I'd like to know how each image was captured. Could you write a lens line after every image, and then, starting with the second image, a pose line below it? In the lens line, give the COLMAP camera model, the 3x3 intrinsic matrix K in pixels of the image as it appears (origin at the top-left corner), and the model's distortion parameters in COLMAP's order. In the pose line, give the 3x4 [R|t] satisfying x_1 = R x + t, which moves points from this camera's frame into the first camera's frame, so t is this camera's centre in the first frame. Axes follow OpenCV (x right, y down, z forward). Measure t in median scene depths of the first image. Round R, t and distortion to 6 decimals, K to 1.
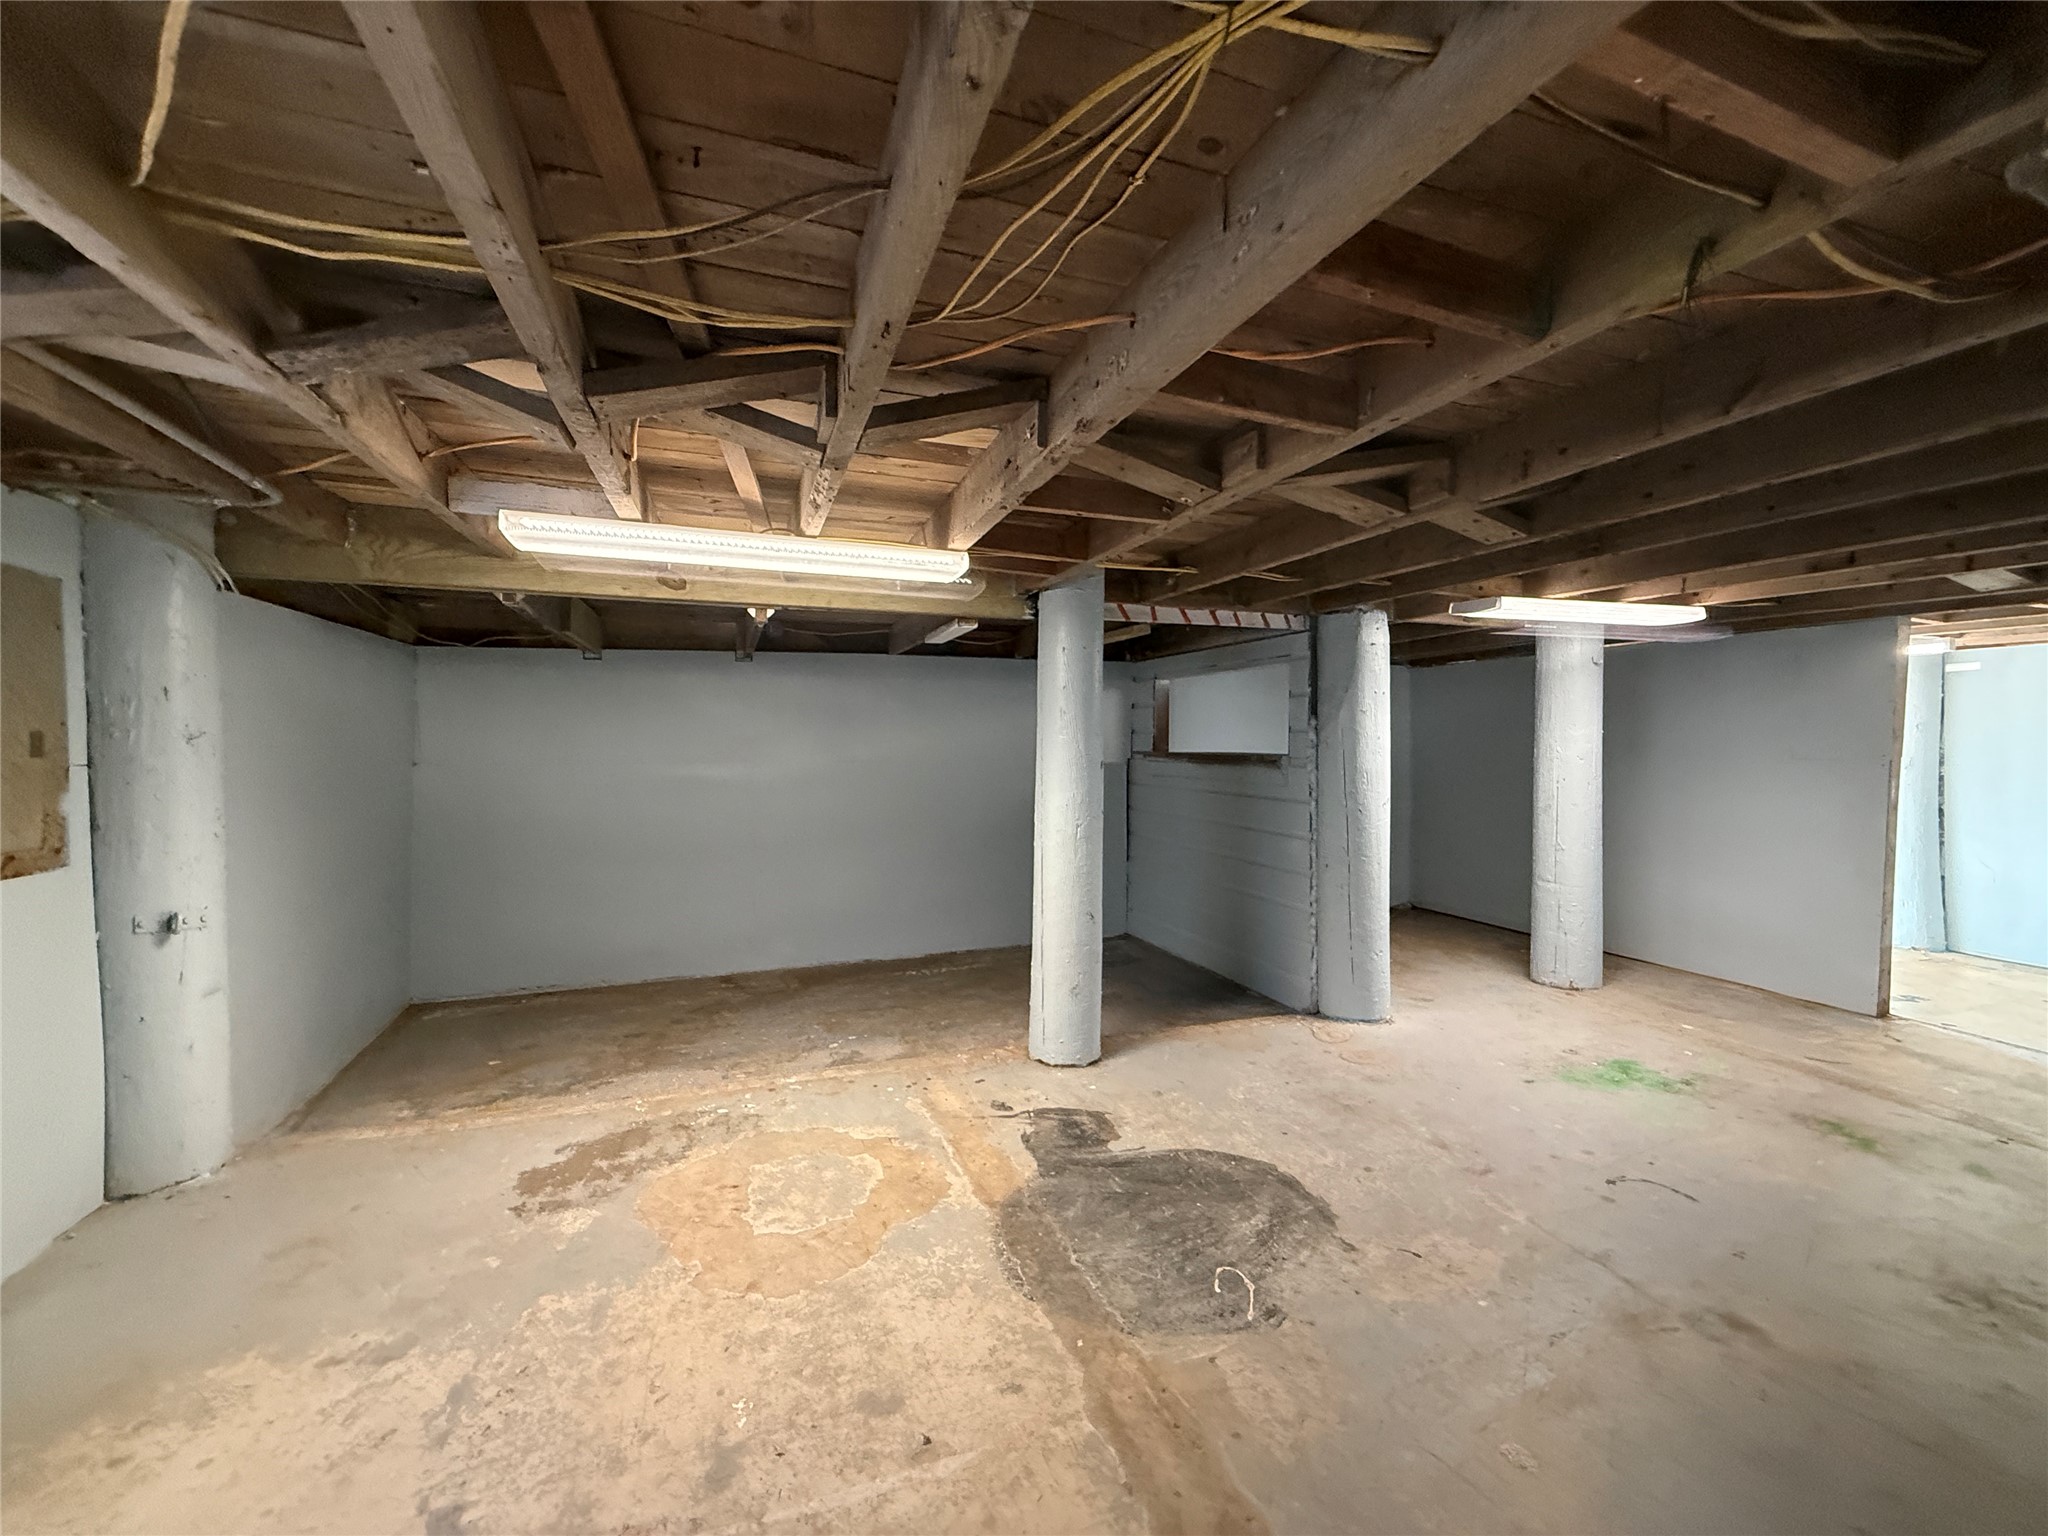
lens RADIAL K [[816.0, 0, 1022.7], [0, 816.0, 767.7], [0, 0, 1]] dist [-0.000989, 0.000107]
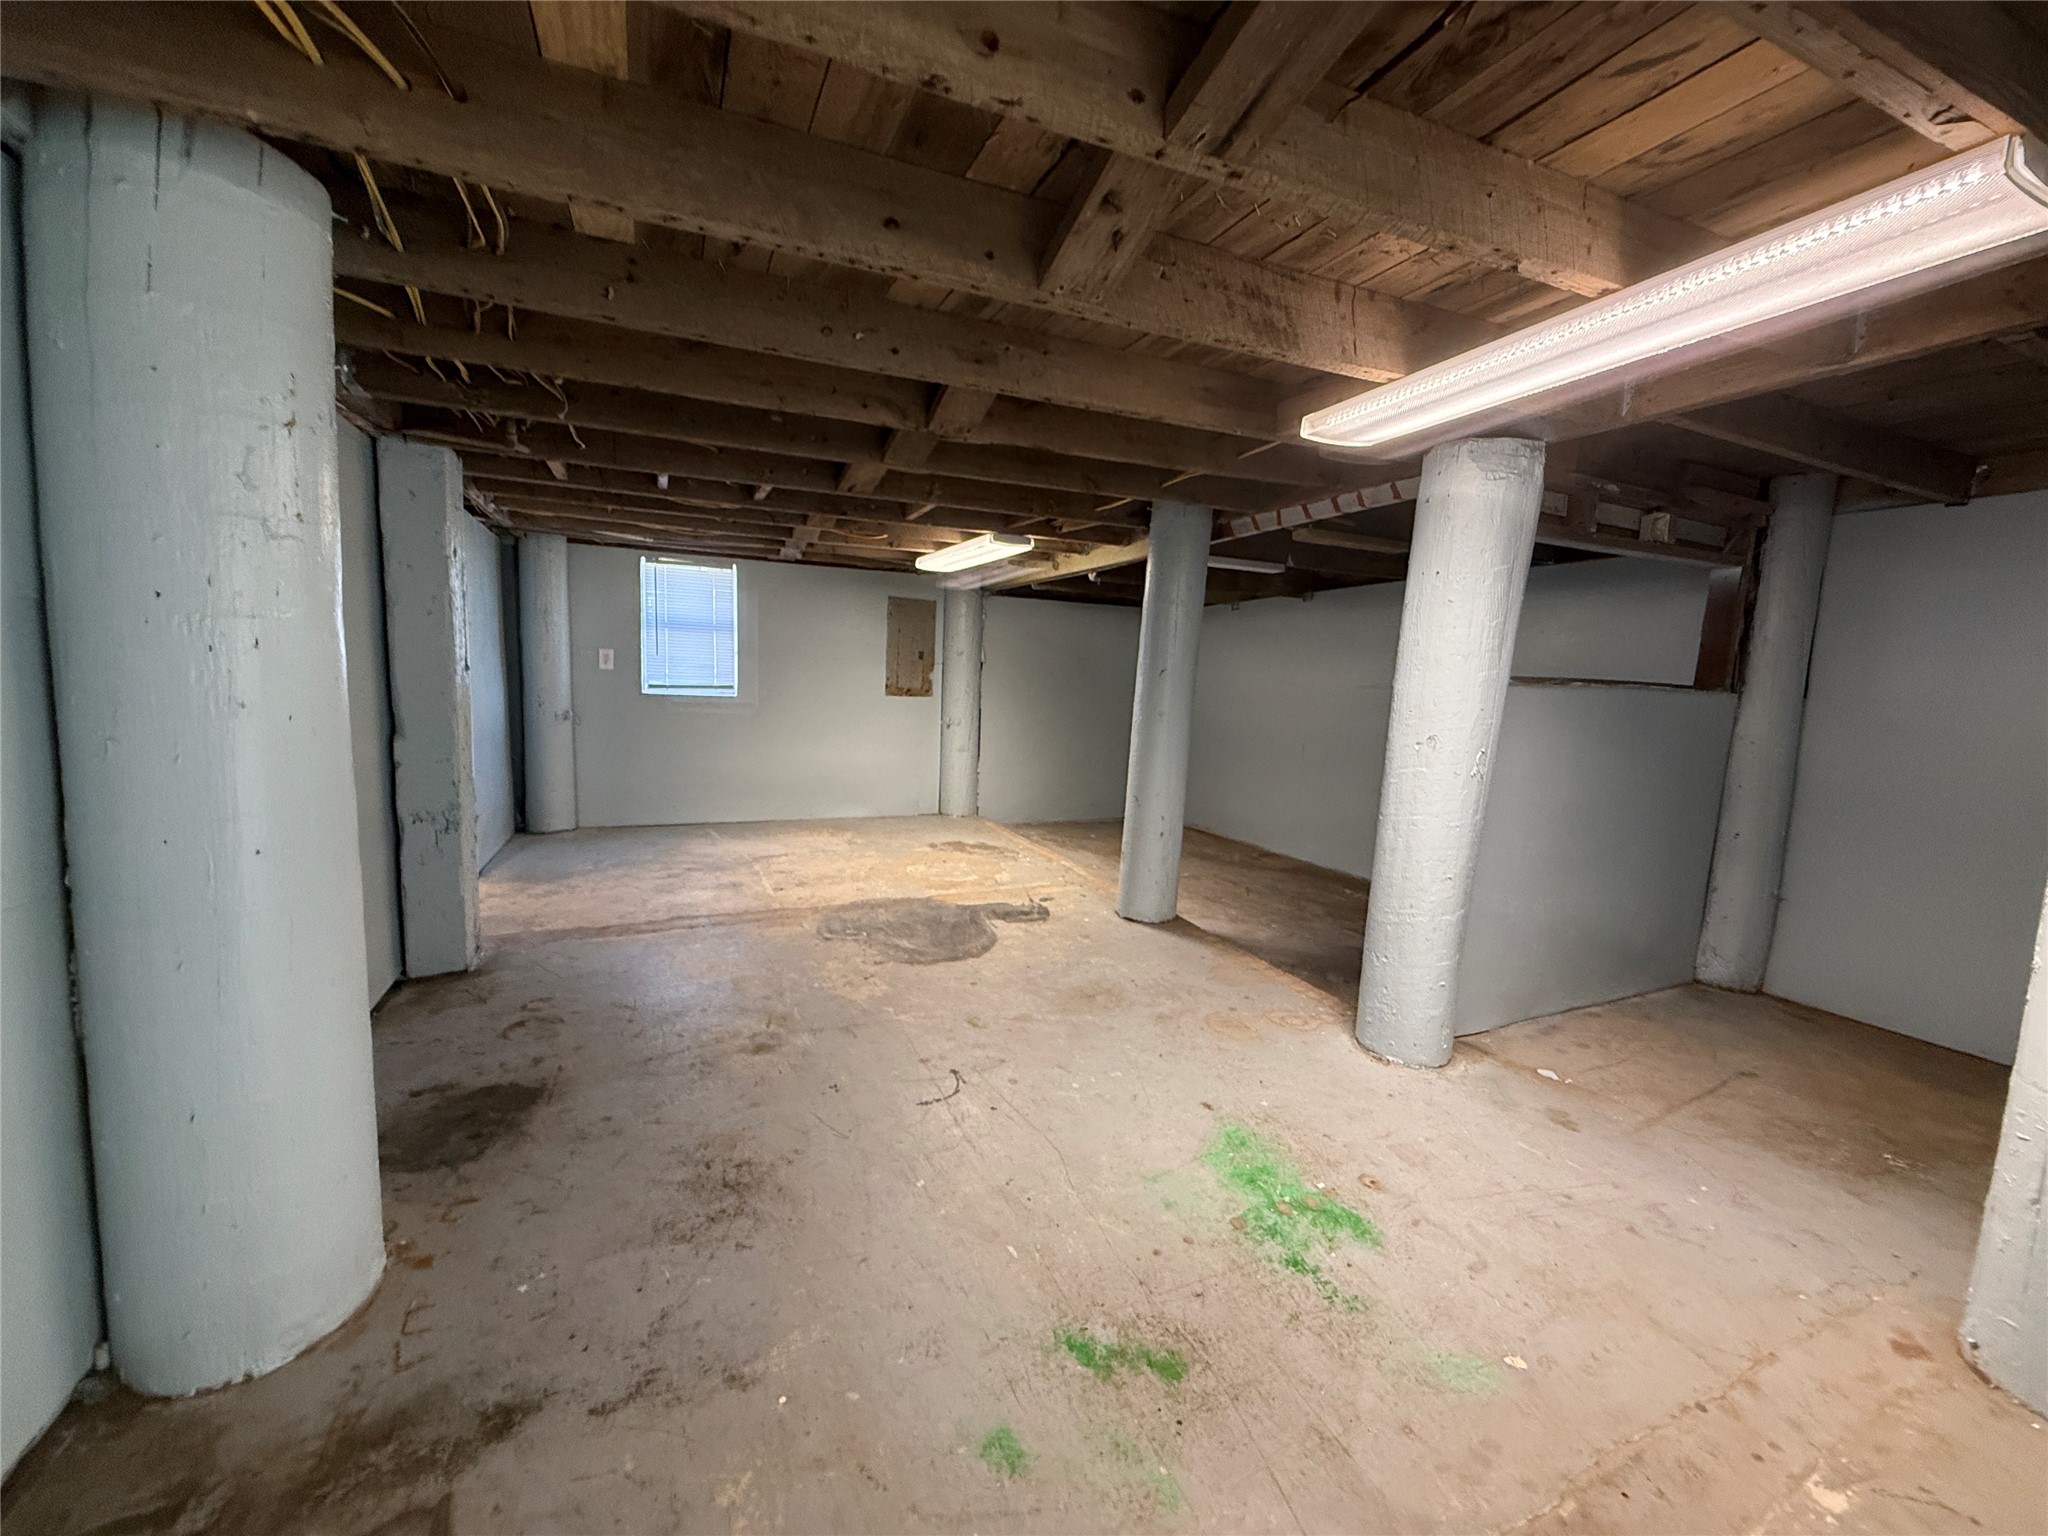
lens RADIAL K [[816.0, 0, 1017.9], [0, 816.0, 767.7], [0, 0, 1]] dist [-0.000989, 0.000107]
pose [[0.068820, 0.115822, -0.990883, 1.582991], [-0.070934, 0.991292, 0.110943, 0.019940], [0.995104, 0.062653, 0.076436, 0.923210]]
